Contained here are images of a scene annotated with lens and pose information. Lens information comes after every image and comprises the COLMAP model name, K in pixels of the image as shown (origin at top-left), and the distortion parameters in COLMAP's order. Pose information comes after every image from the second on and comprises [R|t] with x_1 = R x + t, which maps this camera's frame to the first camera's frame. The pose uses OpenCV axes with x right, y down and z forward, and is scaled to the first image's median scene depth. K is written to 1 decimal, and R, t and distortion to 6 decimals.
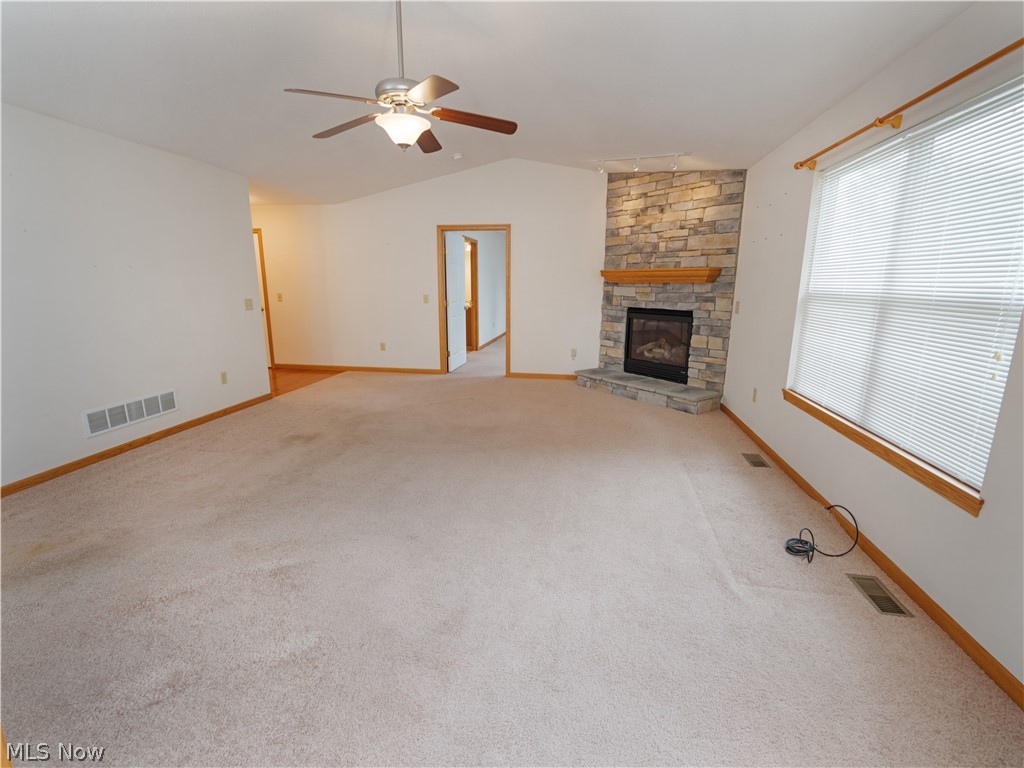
lens RADIAL K [[466.5, 0, 510.0], [0, 466.5, 383.0], [0, 0, 1]] dist [-0.001853, -0.005297]
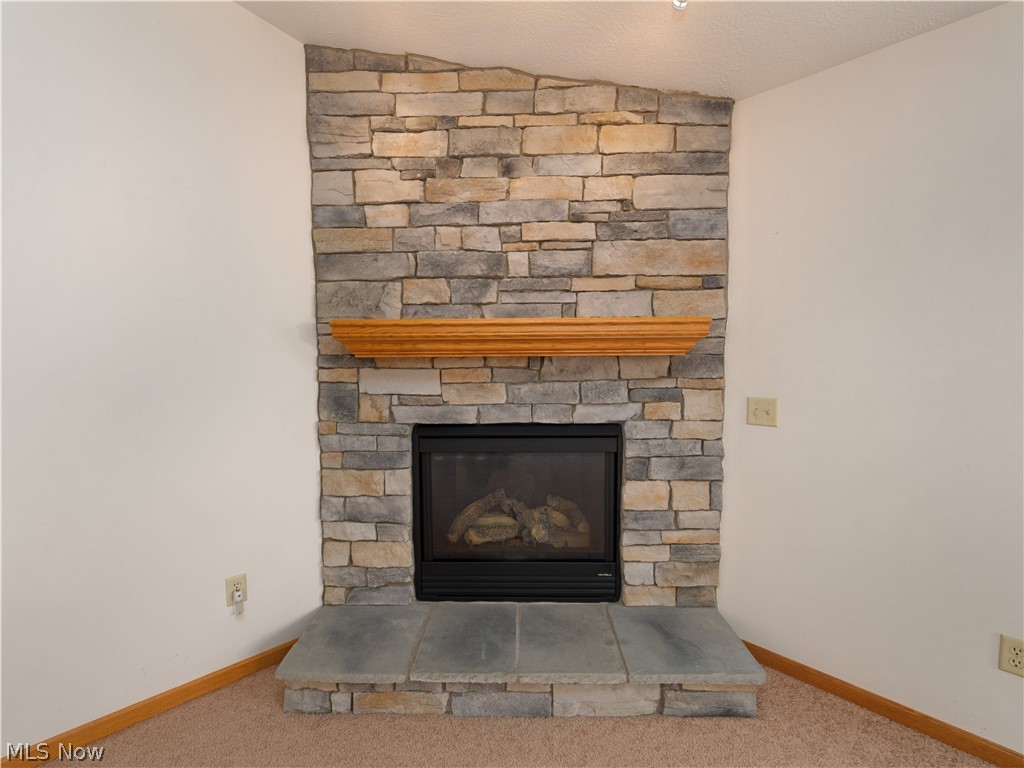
lens RADIAL K [[466.5, 0, 510.0], [0, 466.5, 383.0], [0, 0, 1]] dist [-0.001853, -0.005297]
pose [[0.593210, -0.063508, 0.802539, 0.011643], [0.179968, 0.982116, -0.055308, -0.174290], [-0.784674, 0.177240, 0.594031, 0.785083]]
